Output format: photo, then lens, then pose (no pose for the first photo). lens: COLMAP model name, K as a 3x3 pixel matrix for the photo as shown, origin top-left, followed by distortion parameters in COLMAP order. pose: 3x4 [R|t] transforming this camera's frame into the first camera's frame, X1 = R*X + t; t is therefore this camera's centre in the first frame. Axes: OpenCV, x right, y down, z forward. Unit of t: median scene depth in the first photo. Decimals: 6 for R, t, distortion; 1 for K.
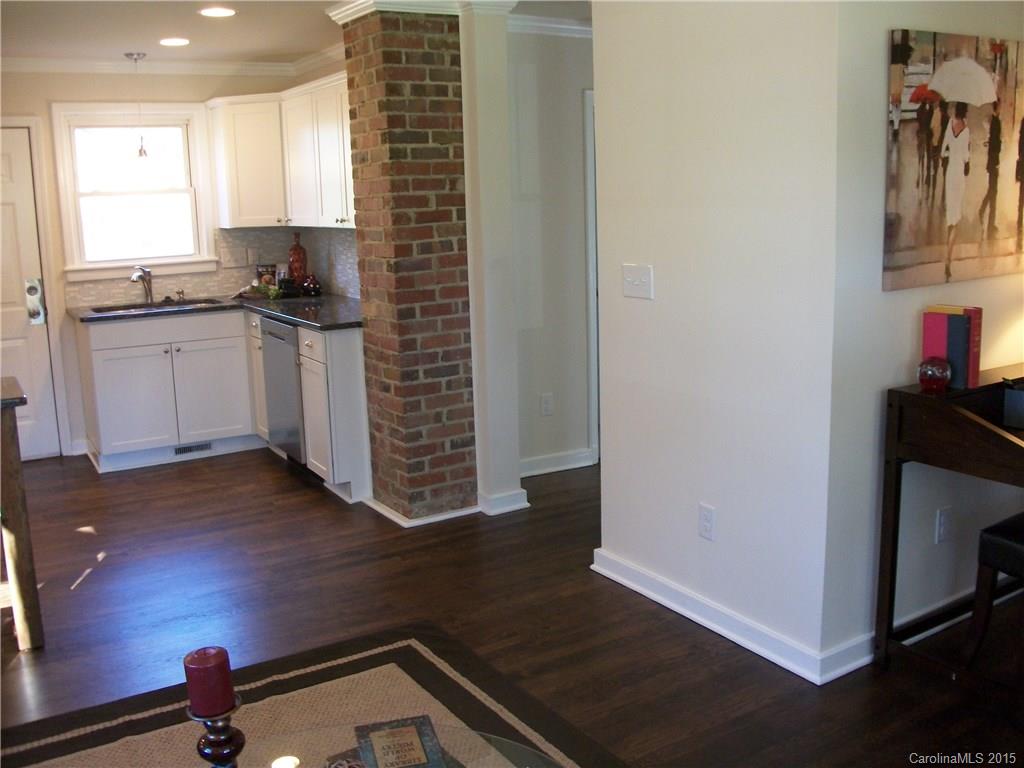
lens RADIAL K [[981.2, 0, 512.0], [0, 981.2, 384.0], [0, 0, 1]] dist [-0.155054, 0.097867]
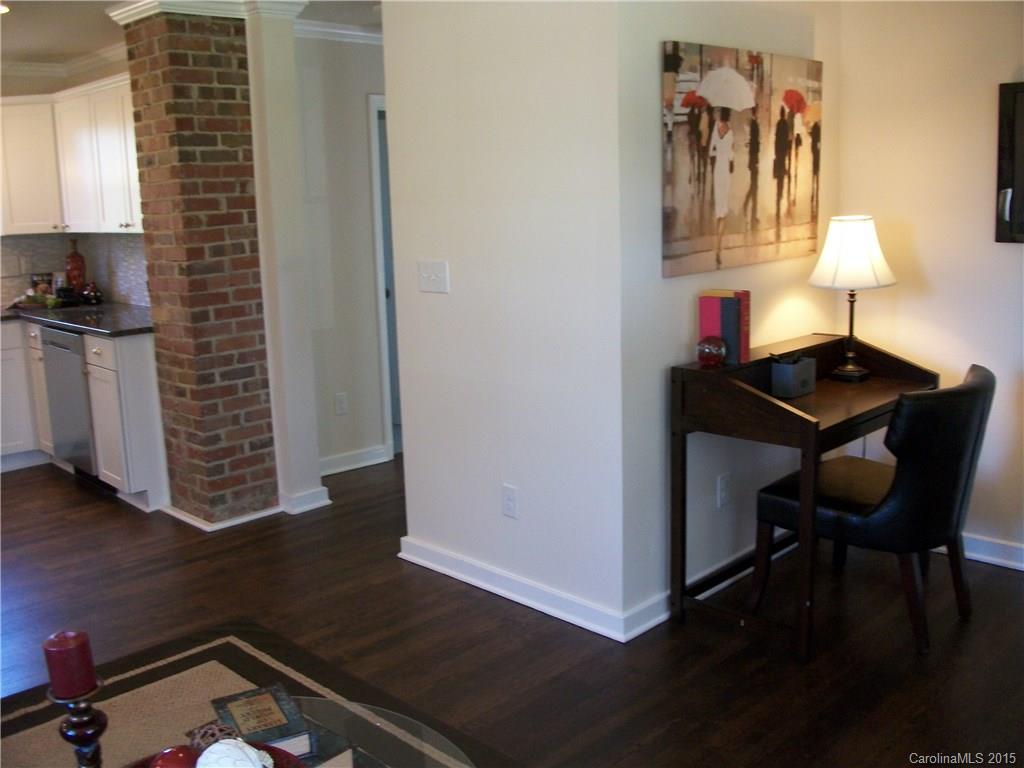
lens RADIAL K [[981.2, 0, 512.0], [0, 981.2, 384.0], [0, 0, 1]] dist [-0.155054, 0.097867]
pose [[0.973012, -0.041284, 0.227033, -0.025667], [0.042829, 0.999081, -0.001882, 0.012256], [-0.226747, 0.011555, 0.973885, -0.030232]]
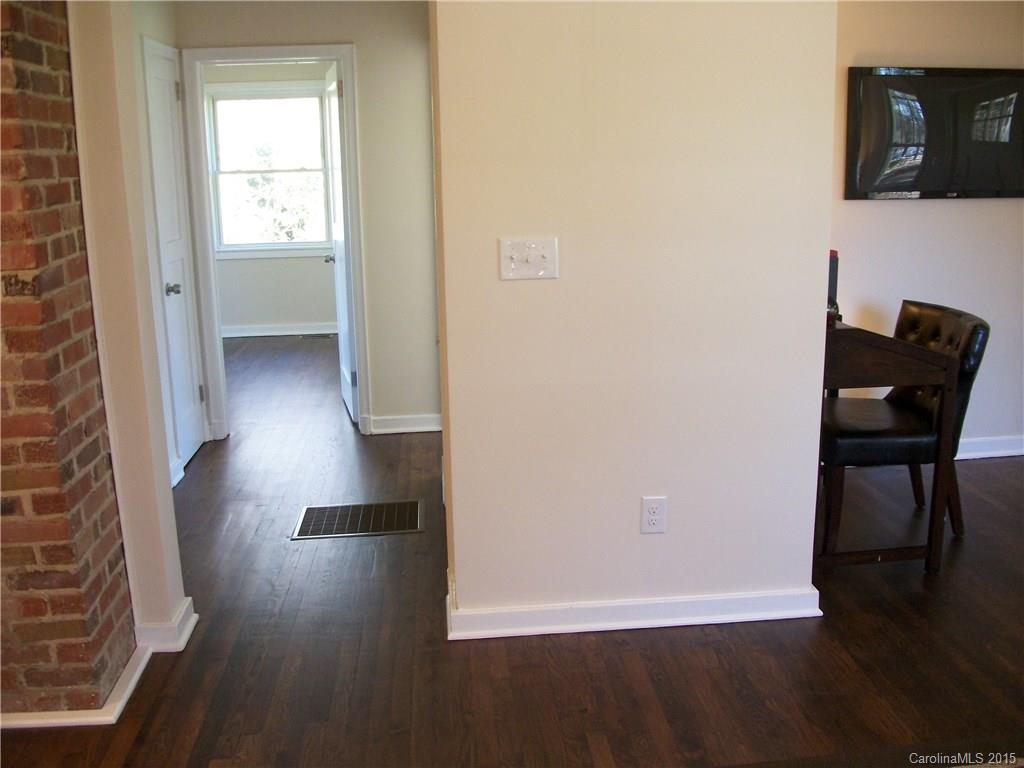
lens RADIAL K [[981.2, 0, 512.0], [0, 981.2, 384.0], [0, 0, 1]] dist [-0.155054, 0.097867]
pose [[0.449800, -0.181596, 0.874473, -0.479930], [0.175750, 0.977964, 0.112687, -0.078254], [-0.875667, 0.103002, 0.471804, 0.516793]]
